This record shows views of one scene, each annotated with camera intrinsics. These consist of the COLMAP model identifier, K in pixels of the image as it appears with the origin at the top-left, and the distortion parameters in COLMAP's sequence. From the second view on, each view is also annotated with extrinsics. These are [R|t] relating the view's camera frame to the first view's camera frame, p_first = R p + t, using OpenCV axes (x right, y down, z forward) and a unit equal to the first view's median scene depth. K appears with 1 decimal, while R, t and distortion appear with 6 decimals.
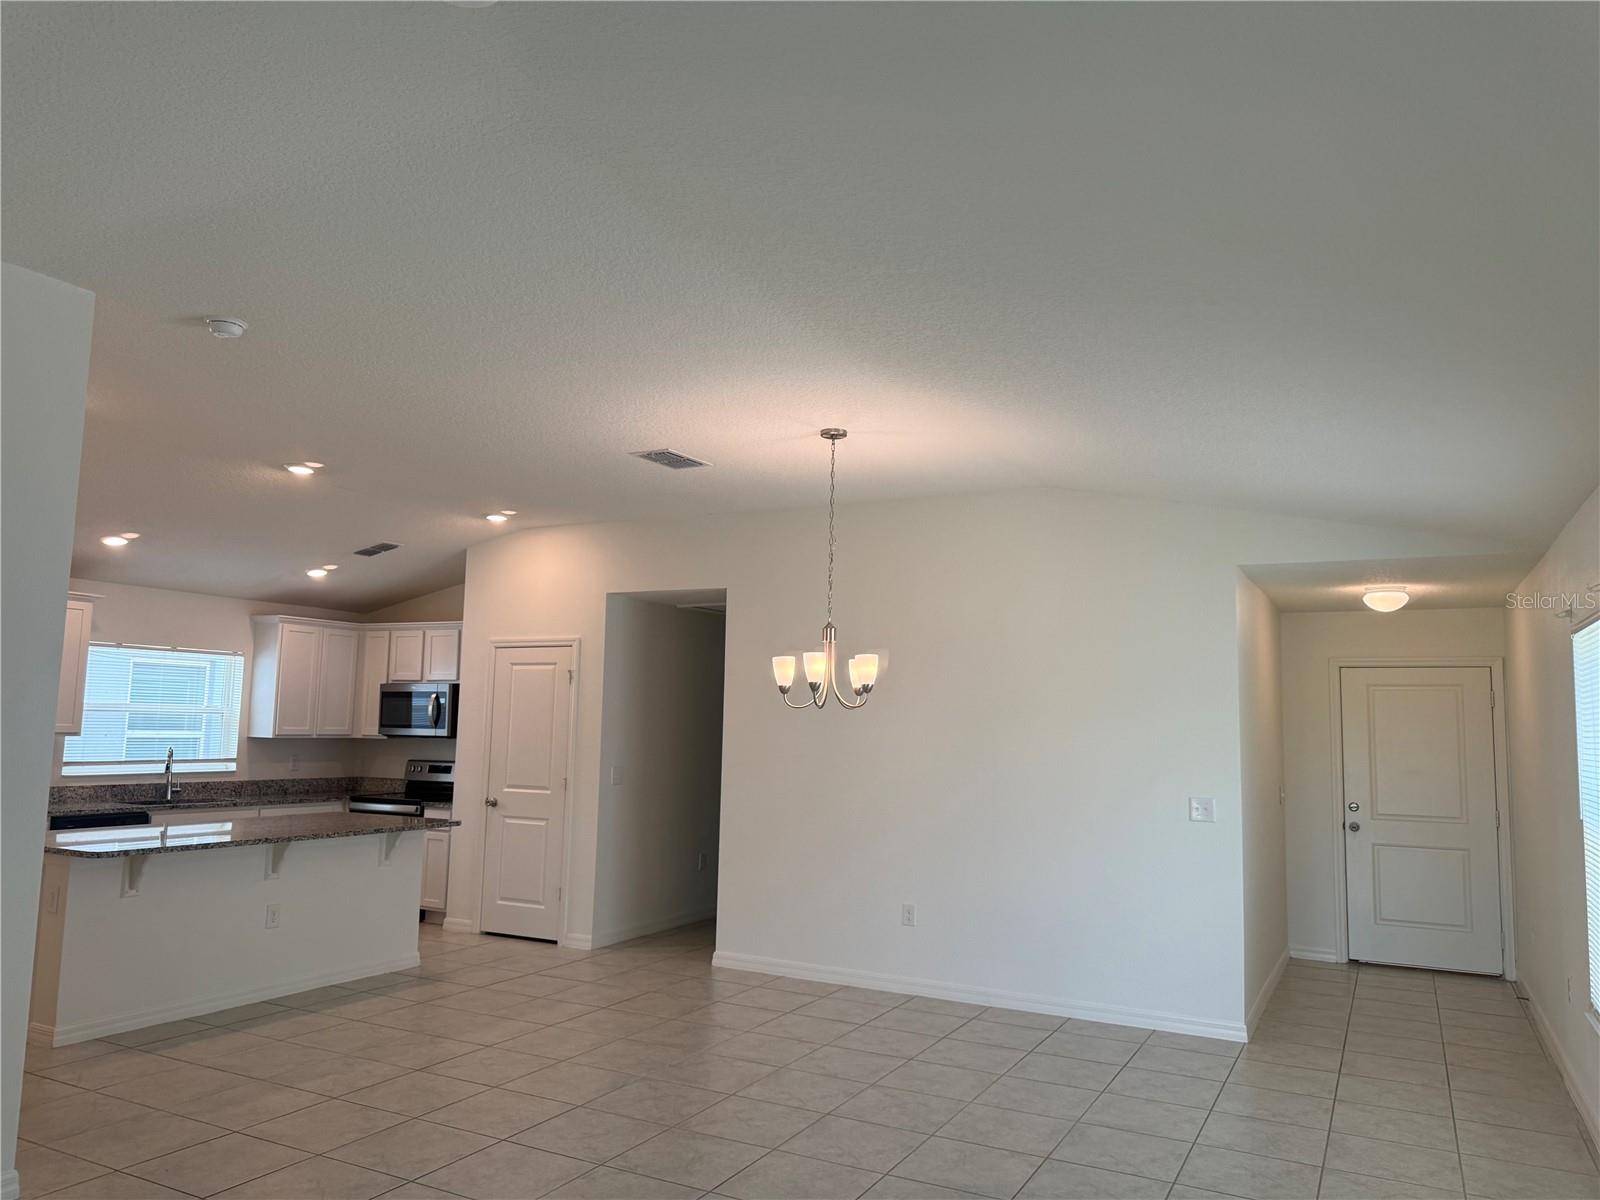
lens RADIAL K [[1135.9, 0, 800.0], [0, 1135.9, 604.0], [0, 0, 1]] dist [0.054548, -0.081520]
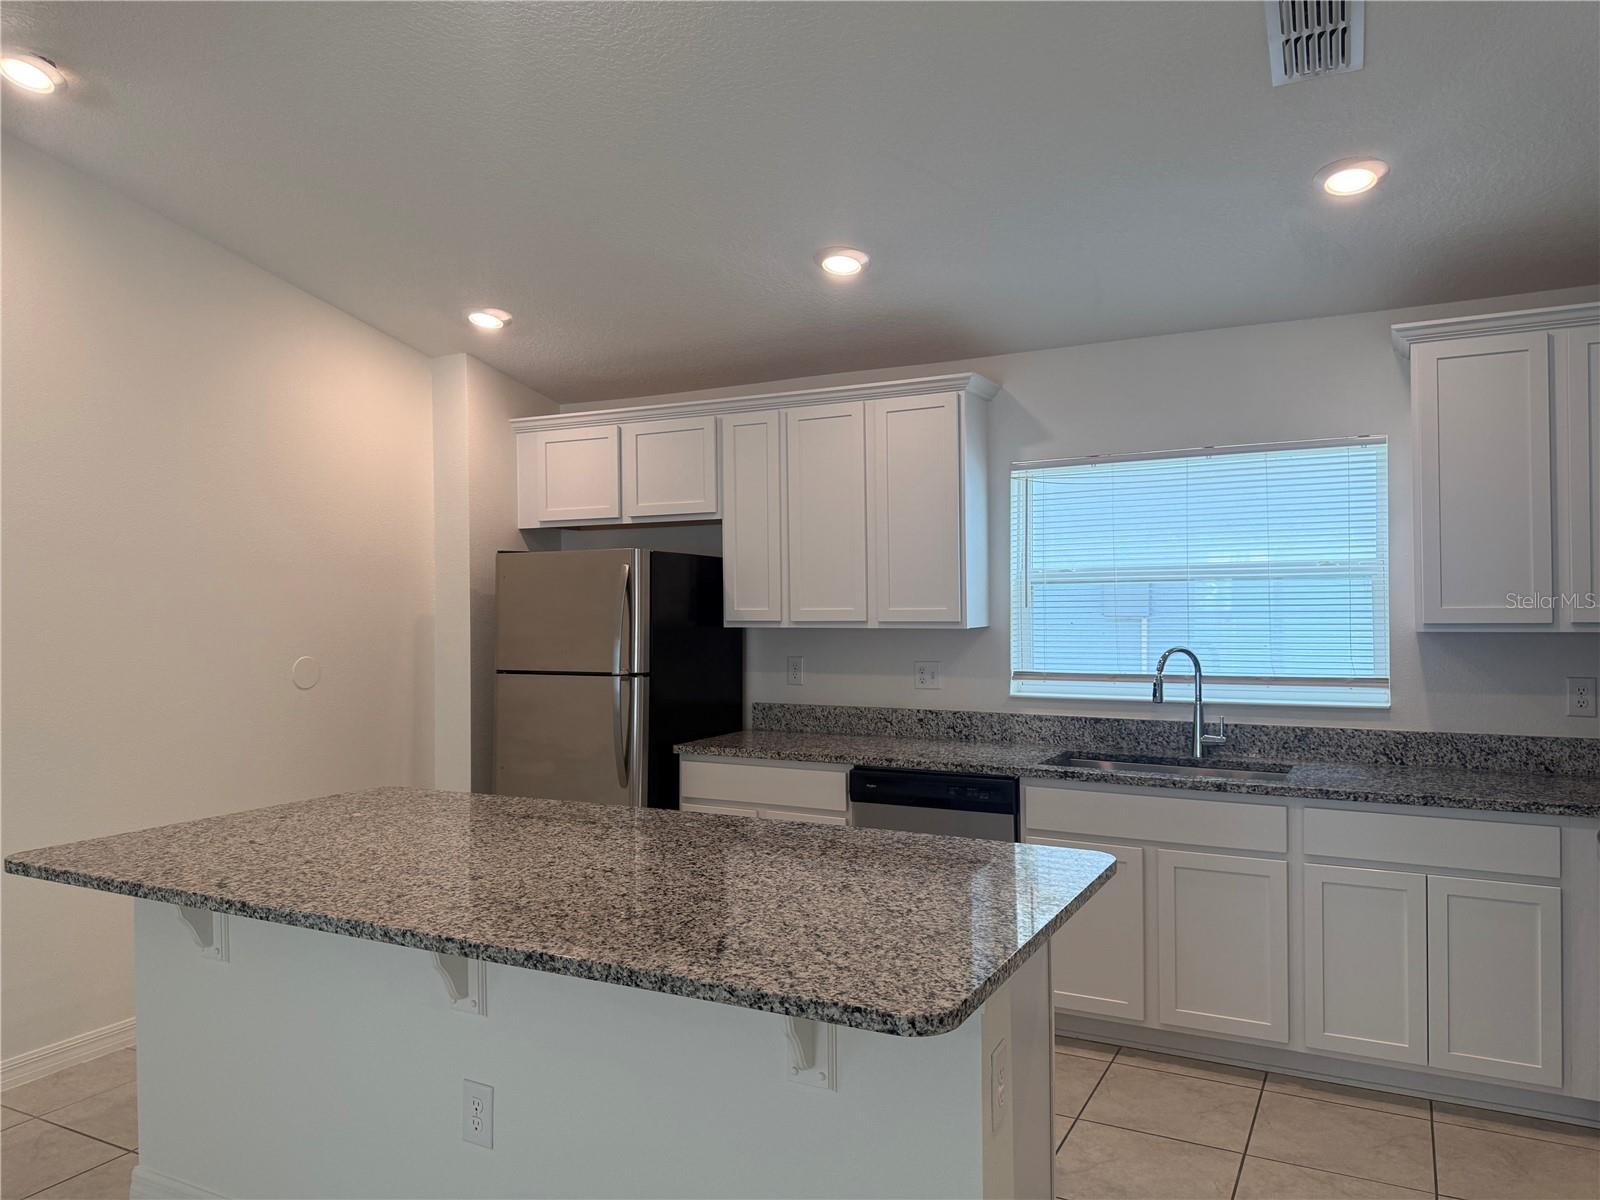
lens RADIAL K [[1118.7, 0, 785.2], [0, 1118.7, 593.5], [0, 0, 1]] dist [0.089924, -0.136047]
pose [[-0.010608, -0.028954, -0.999524, -0.064561], [0.116331, 0.992758, -0.029993, 0.093156], [0.993154, -0.116594, -0.007163, 0.816442]]
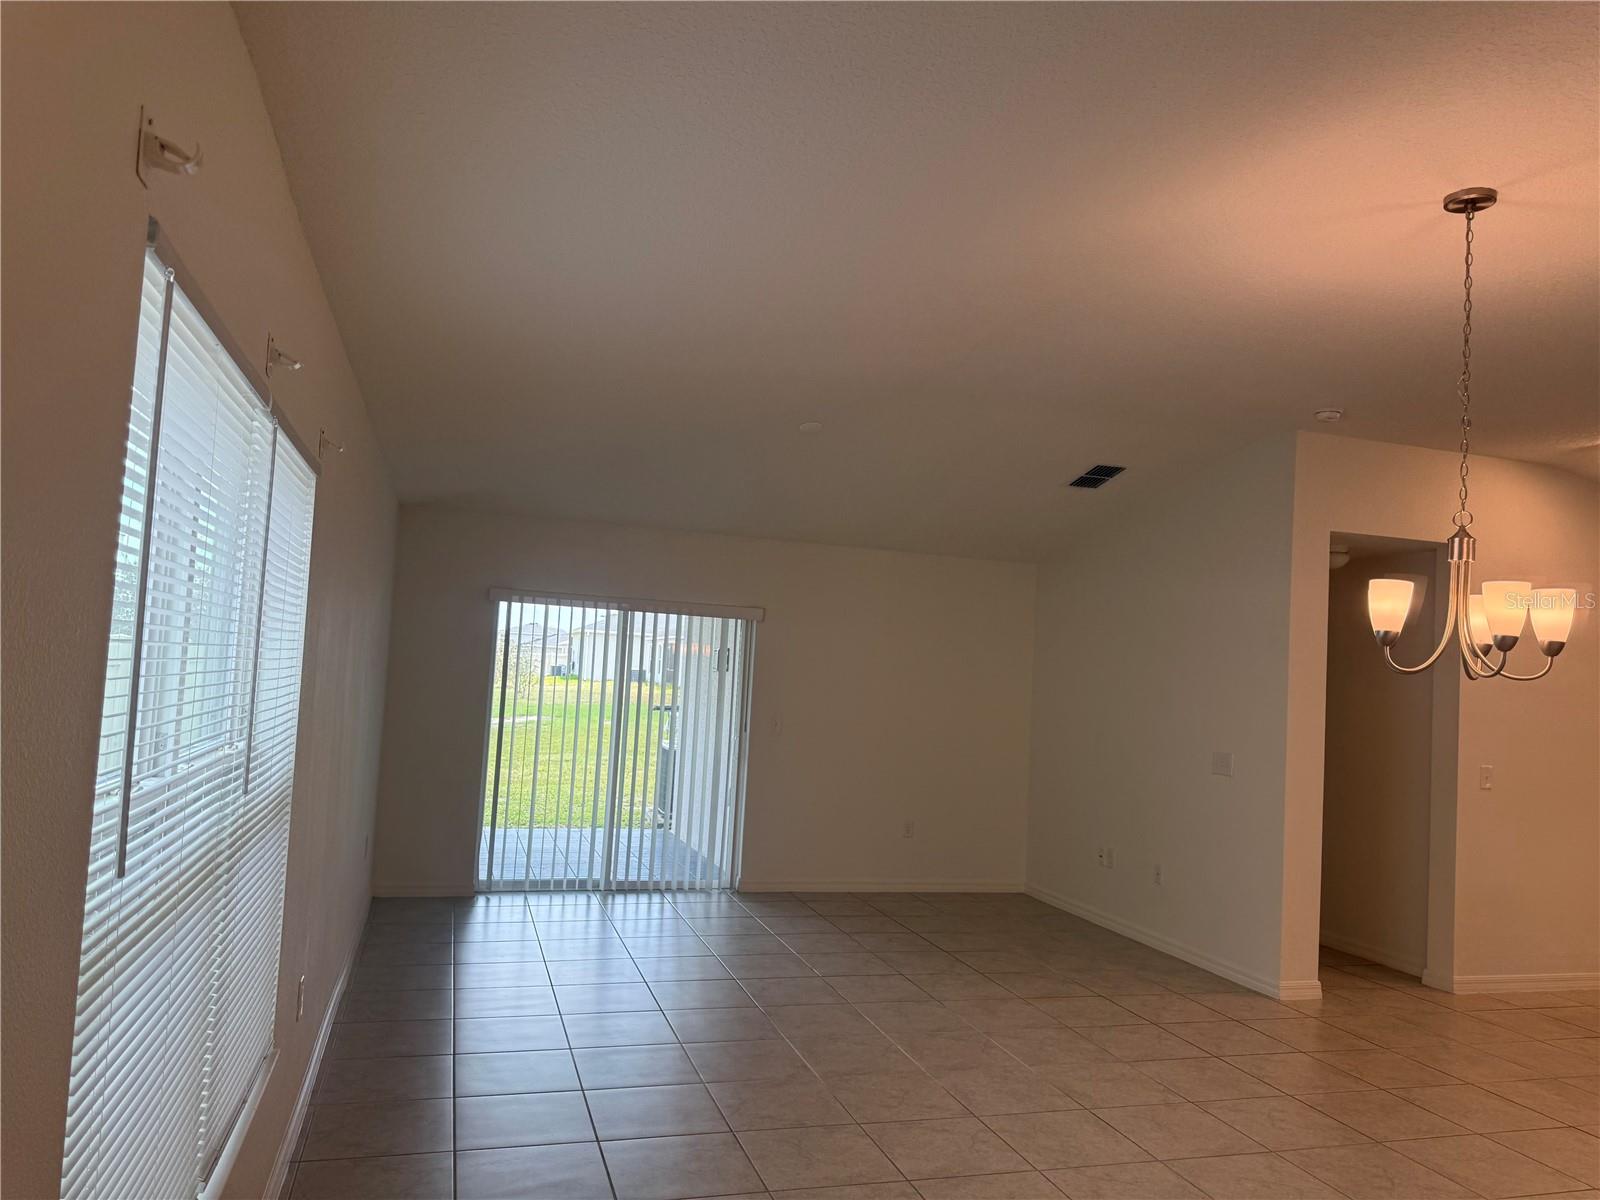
lens RADIAL K [[1124.0, 0, 805.4], [0, 1124.0, 608.2], [0, 0, 1]] dist [0.108258, -0.138286]
pose [[-0.700797, -0.106215, -0.705409, 0.415615], [0.001353, 0.988653, -0.150208, 0.090051], [0.713360, -0.106220, -0.692702, 0.719260]]
